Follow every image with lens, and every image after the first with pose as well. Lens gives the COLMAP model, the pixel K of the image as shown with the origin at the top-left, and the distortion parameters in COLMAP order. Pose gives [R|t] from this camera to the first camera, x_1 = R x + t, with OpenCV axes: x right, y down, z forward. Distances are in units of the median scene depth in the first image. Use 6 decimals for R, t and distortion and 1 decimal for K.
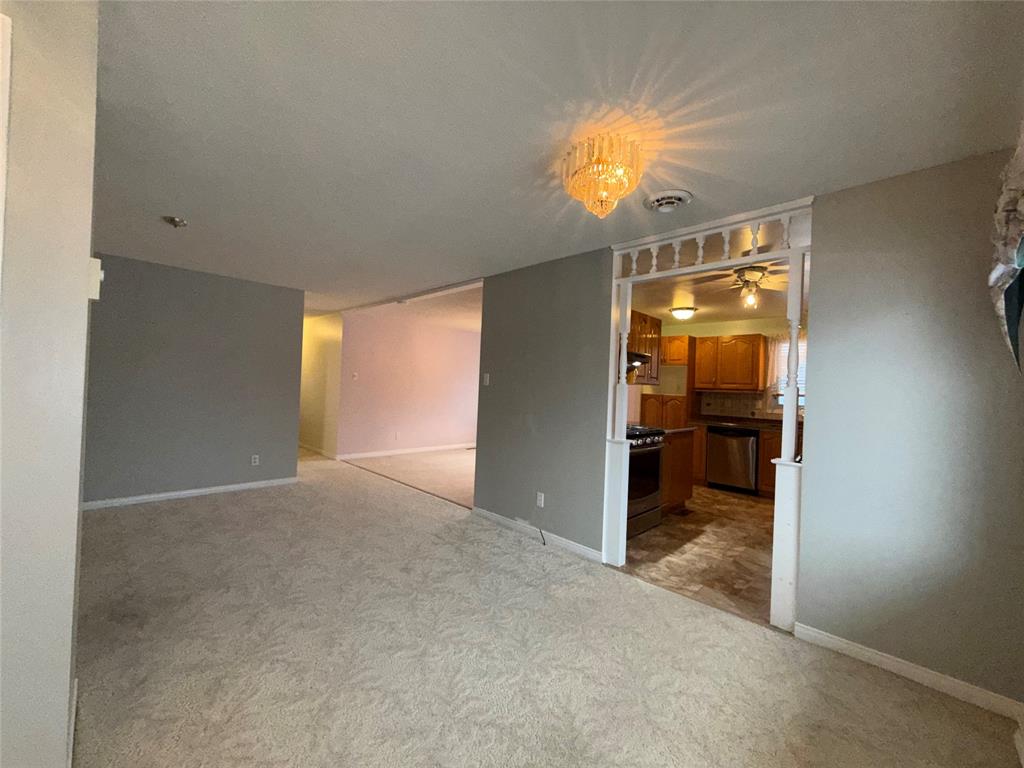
lens RADIAL K [[408.3, 0, 509.8], [0, 408.3, 383.5], [0, 0, 1]] dist [0.001054, -0.000042]
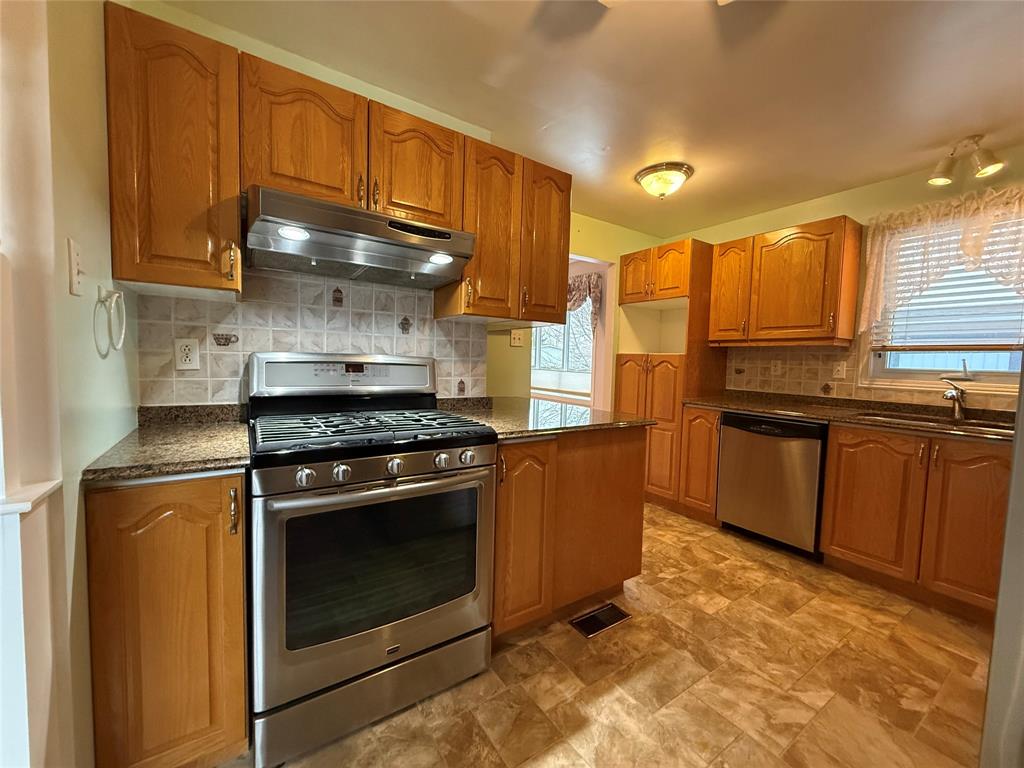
lens RADIAL K [[408.3, 0, 509.7], [0, 408.3, 383.0], [0, 0, 1]] dist [0.001054, -0.000042]
pose [[0.979523, 0.000709, -0.201333, 0.483439], [0.011556, 0.998147, 0.059736, 0.049924], [0.201002, -0.060839, 0.977700, 0.665272]]
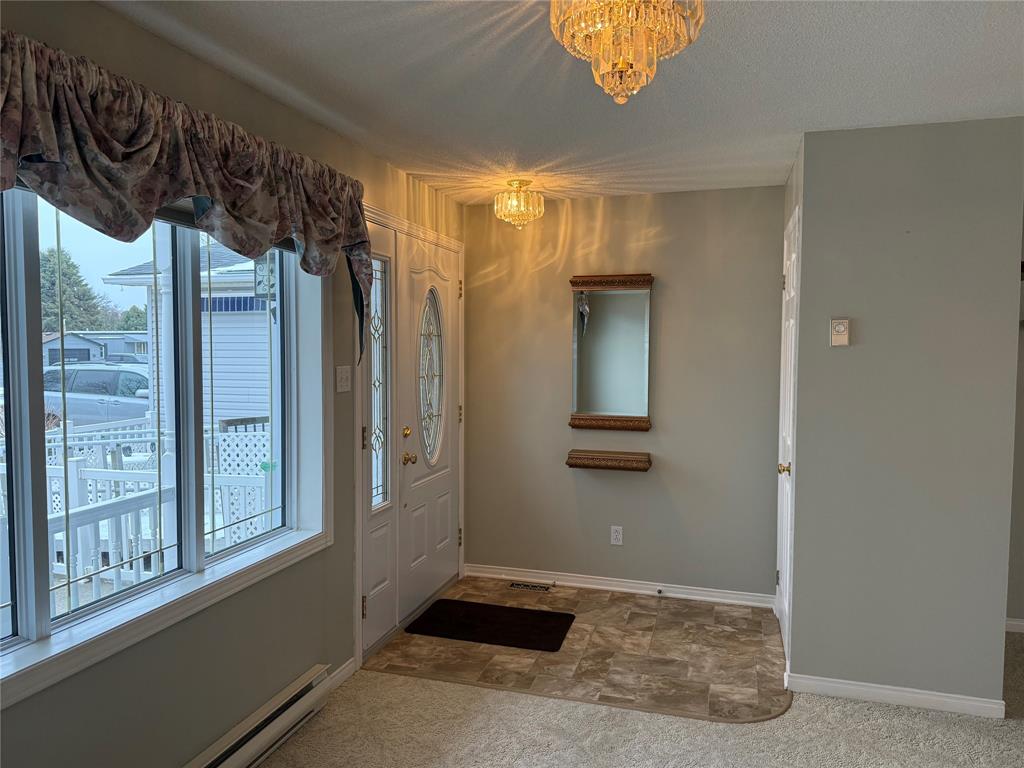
lens RADIAL K [[723.5, 0, 504.8], [0, 723.5, 376.3], [0, 0, 1]] dist [0.058594, -0.072826]
pose [[-0.454532, -0.080540, 0.887081, 0.043381], [-0.019715, 0.996569, 0.080379, -0.050542], [-0.890512, 0.019046, -0.454561, 1.821030]]
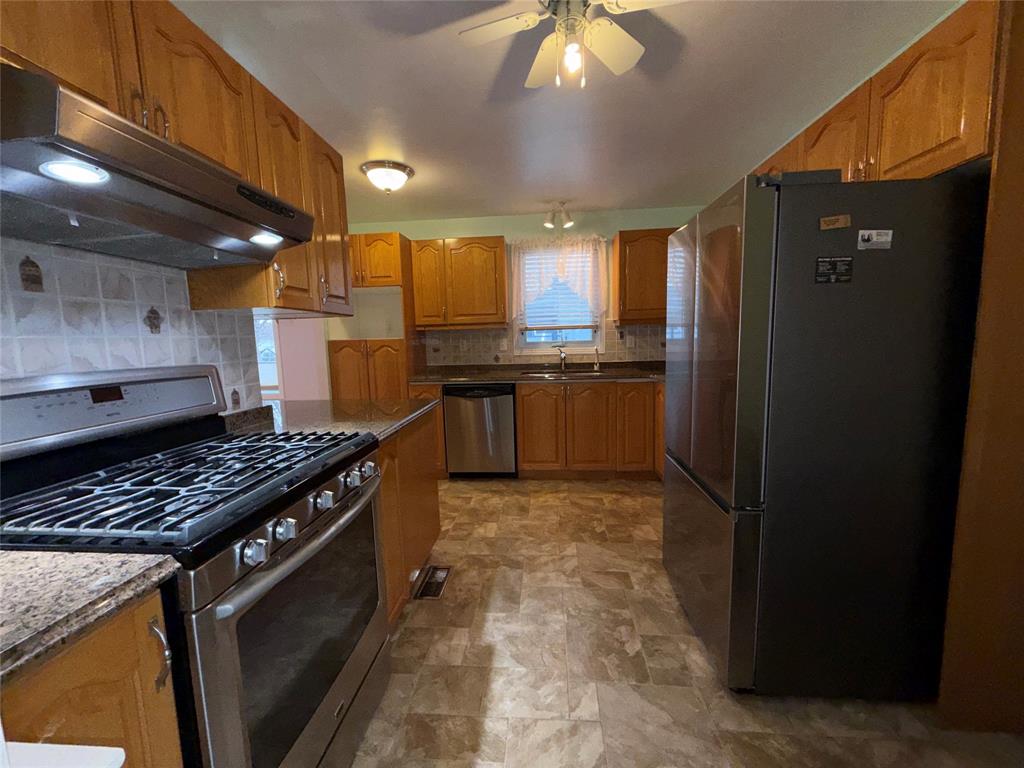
lens RADIAL K [[408.3, 0, 513.9], [0, 408.3, 383.3], [0, 0, 1]] dist [0.001054, -0.000042]
pose [[0.762454, -0.132054, 0.633424, 0.260045], [0.051143, 0.988189, 0.144453, 0.024953], [-0.645018, -0.077744, 0.760202, 0.681394]]
